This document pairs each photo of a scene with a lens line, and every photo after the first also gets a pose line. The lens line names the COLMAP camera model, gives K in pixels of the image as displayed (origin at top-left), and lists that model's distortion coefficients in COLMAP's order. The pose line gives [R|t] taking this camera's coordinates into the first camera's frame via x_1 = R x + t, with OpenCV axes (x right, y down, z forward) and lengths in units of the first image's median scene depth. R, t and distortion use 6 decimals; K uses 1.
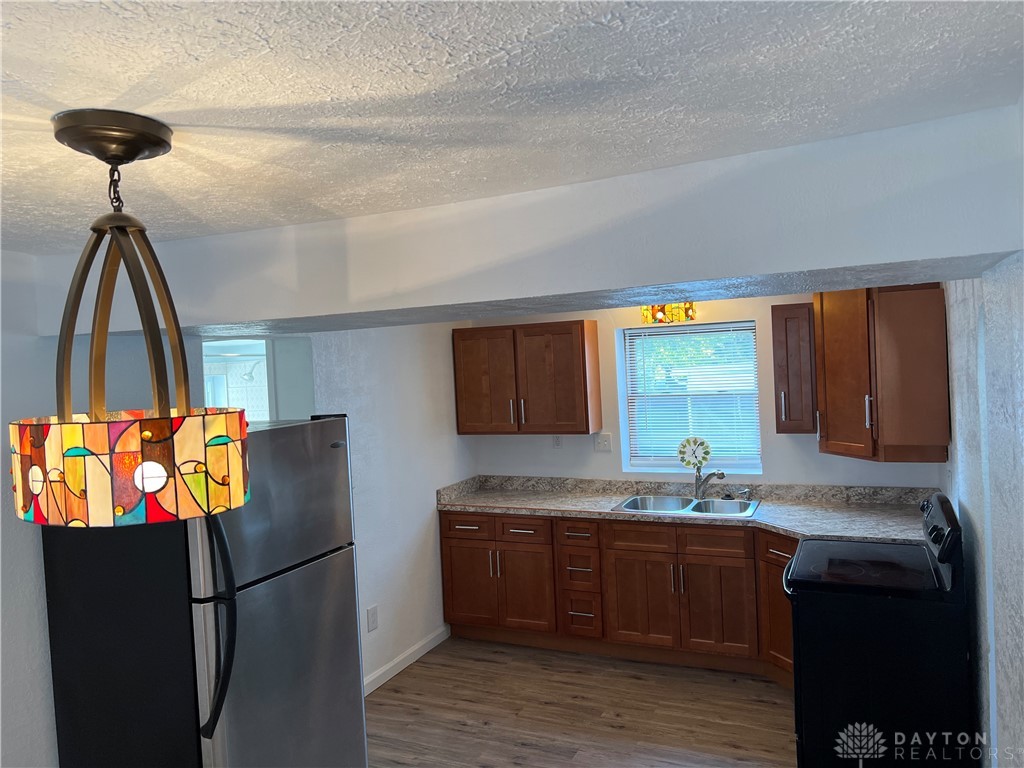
lens RADIAL K [[755.2, 0, 510.7], [0, 755.2, 407.4], [0, 0, 1]] dist [0.003952, -0.003123]
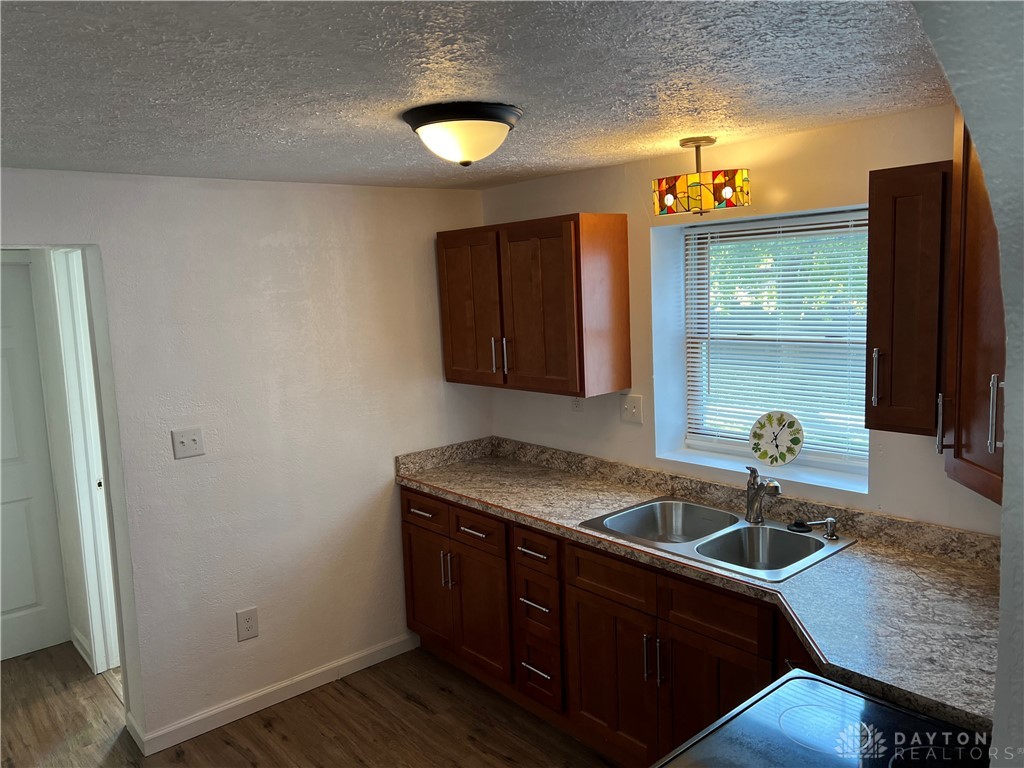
lens RADIAL K [[755.2, 0, 510.7], [0, 755.2, 407.4], [0, 0, 1]] dist [0.003952, -0.003123]
pose [[0.909882, 0.077774, -0.407511, 0.300166], [-0.031024, 0.992276, 0.120109, -0.029596], [0.413705, -0.096642, 0.905267, 0.387133]]
